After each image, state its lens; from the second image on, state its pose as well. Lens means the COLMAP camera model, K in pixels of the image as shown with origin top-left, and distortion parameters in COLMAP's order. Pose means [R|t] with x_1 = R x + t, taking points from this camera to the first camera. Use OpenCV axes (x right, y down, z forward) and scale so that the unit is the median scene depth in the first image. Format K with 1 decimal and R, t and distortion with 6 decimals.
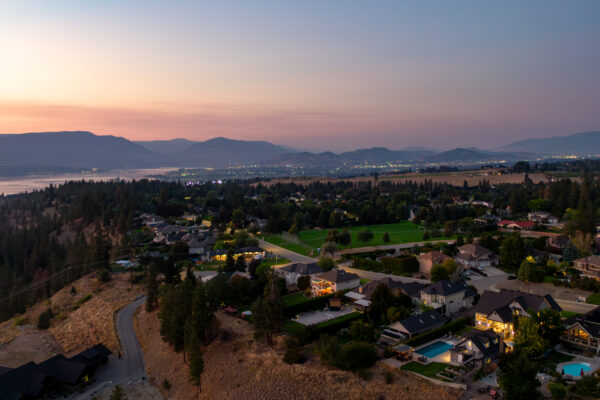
lens RADIAL K [[527.7, 0, 300.8], [0, 527.7, 195.0], [0, 0, 1]] dist [0.003721, 0.013880]
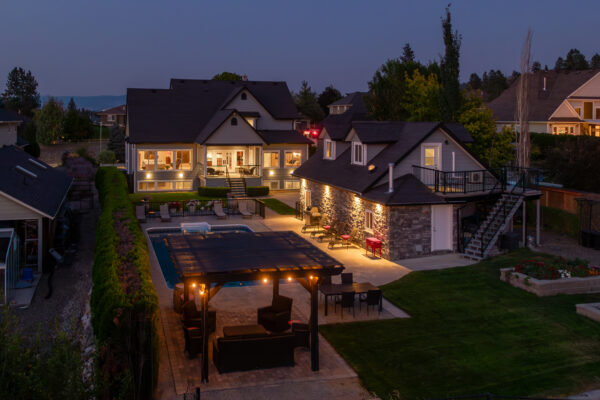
lens RADIAL K [[549.7, 0, 245.4], [0, 549.7, 125.7], [0, 0, 1]] dist [0.007515, 0.000000]
pose [[0.446476, 0.012241, 0.894712, 0.049333], [0.050965, 0.997935, -0.039086, 0.152929], [-0.893343, 0.063050, 0.444931, 0.539153]]
